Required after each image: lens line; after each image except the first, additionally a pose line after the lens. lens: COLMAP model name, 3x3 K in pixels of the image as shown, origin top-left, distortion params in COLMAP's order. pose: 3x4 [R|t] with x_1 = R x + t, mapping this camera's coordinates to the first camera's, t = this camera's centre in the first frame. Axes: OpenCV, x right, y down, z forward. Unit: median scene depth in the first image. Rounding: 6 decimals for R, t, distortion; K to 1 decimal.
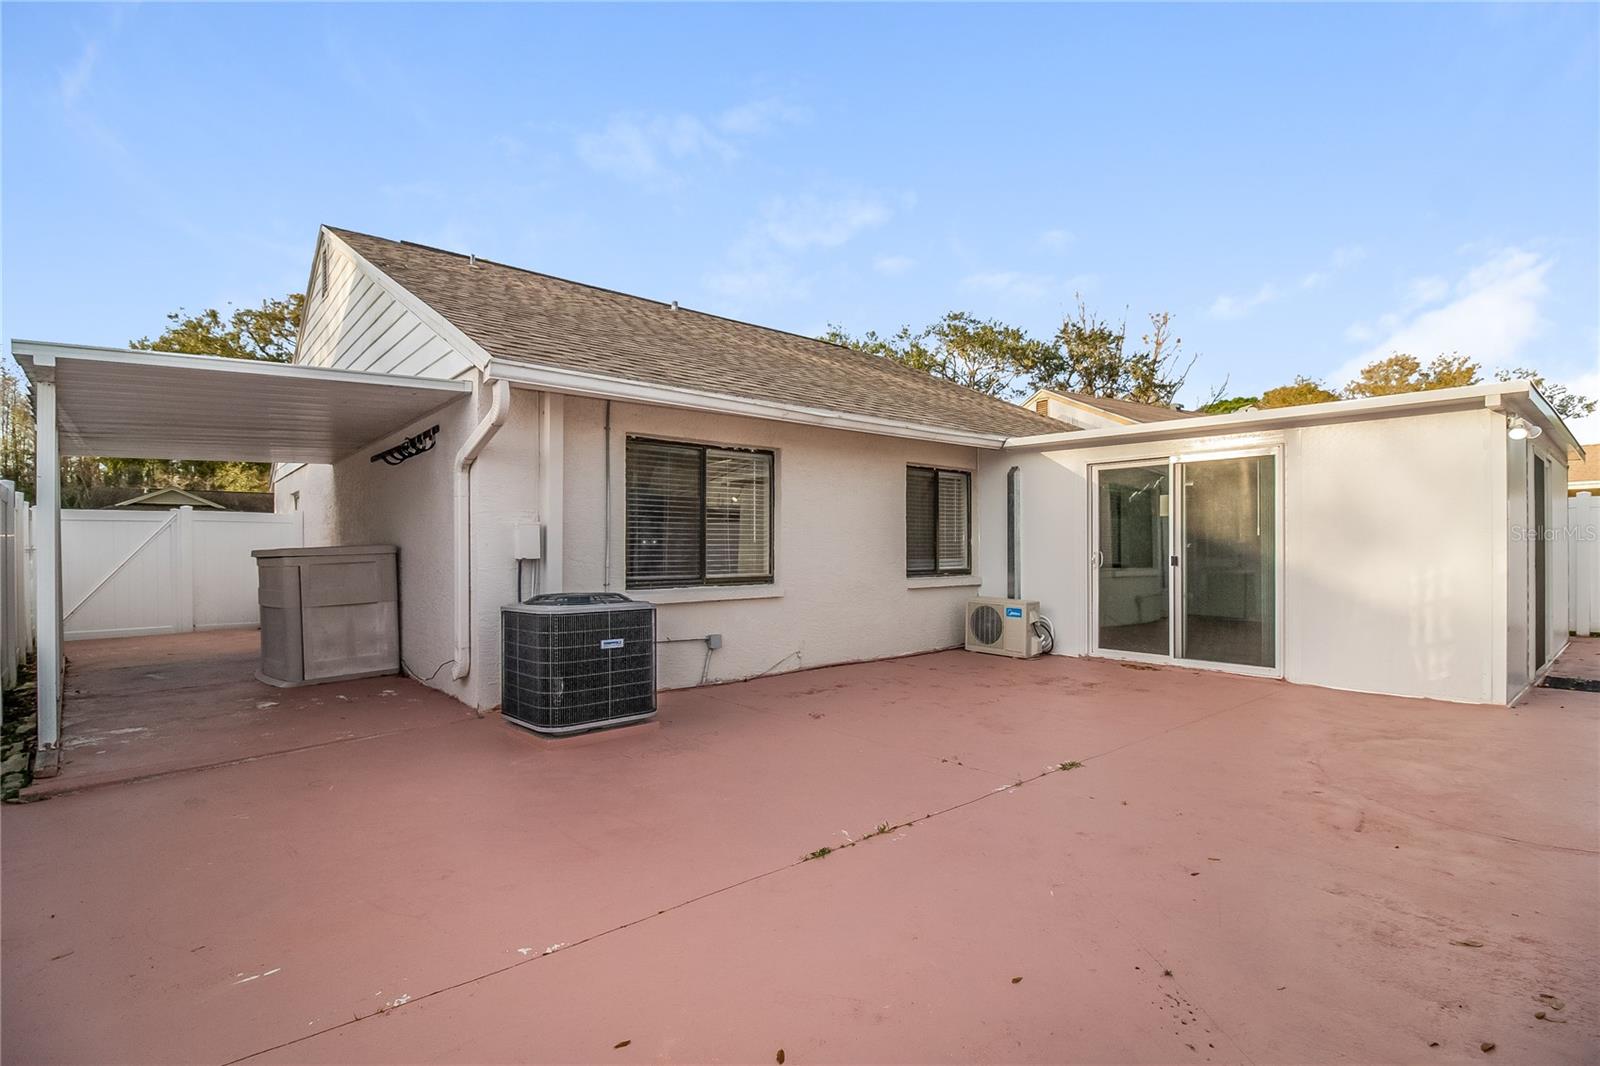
lens RADIAL K [[757.4, 0, 797.2], [0, 757.4, 542.3], [0, 0, 1]] dist [-0.000081, -0.000884]
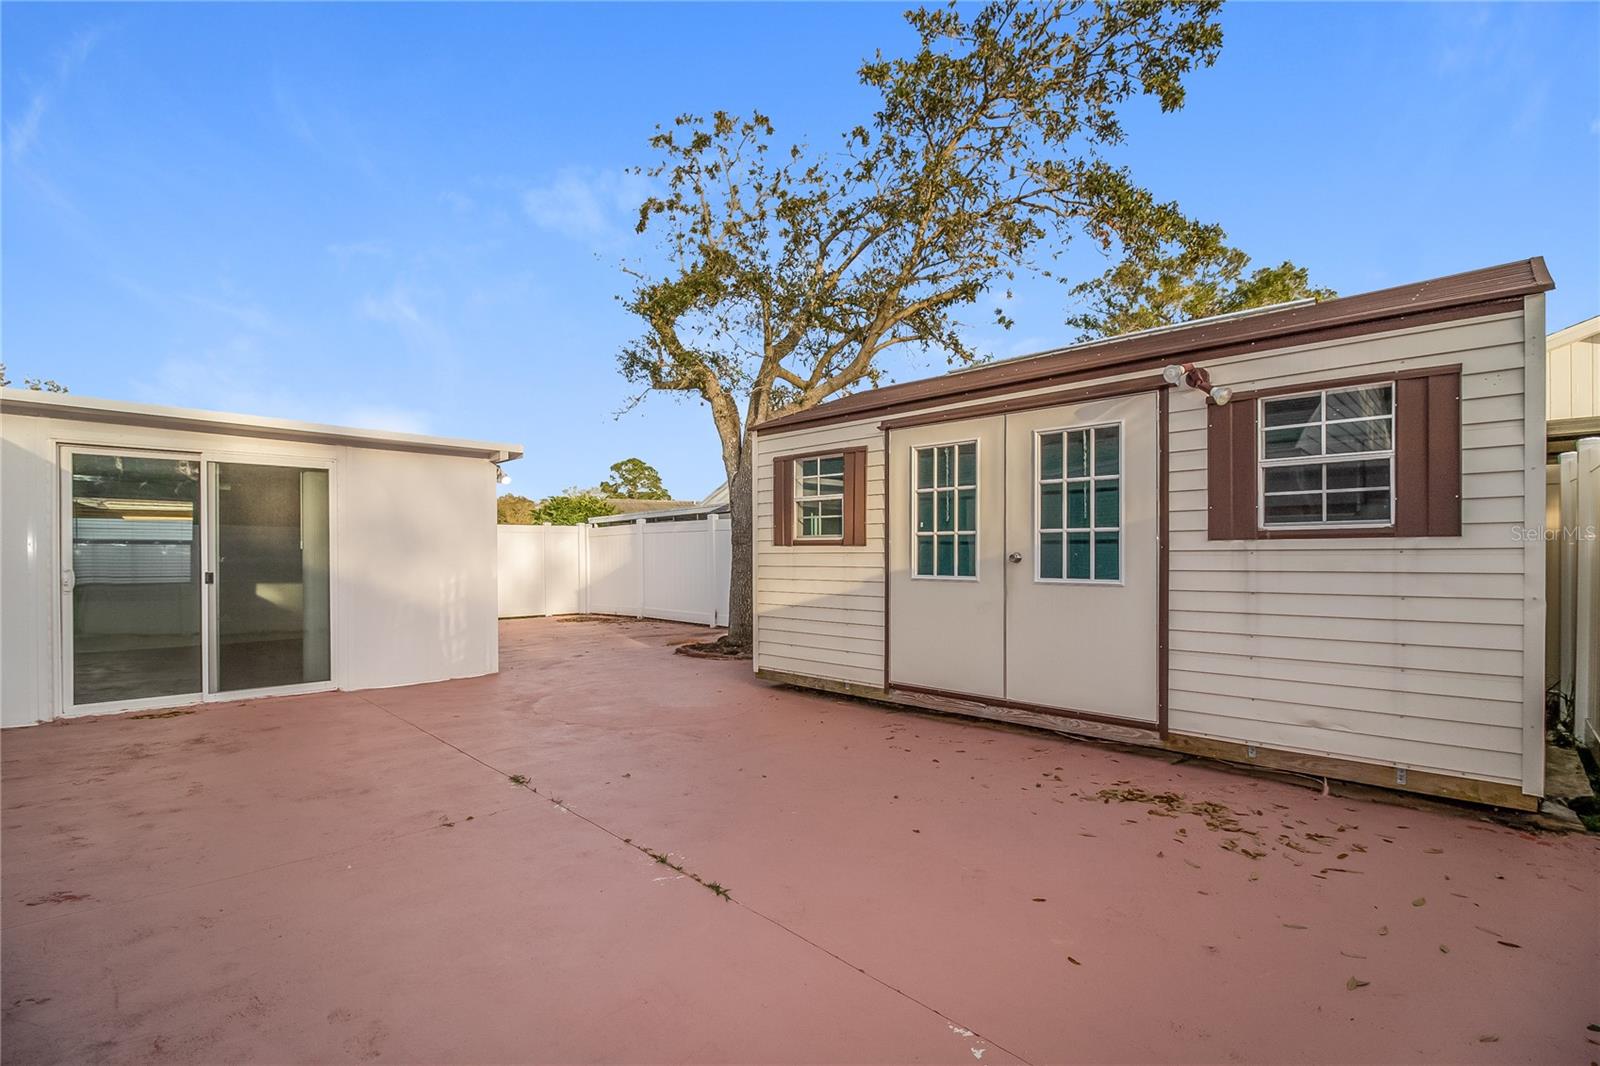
lens RADIAL K [[757.4, 0, 796.1], [0, 757.4, 542.5], [0, 0, 1]] dist [-0.000081, -0.000884]
pose [[-0.065681, 0.018215, 0.997674, -0.423949], [0.001838, 0.999834, -0.018133, 0.002275], [-0.997839, 0.000643, -0.065703, 0.452127]]
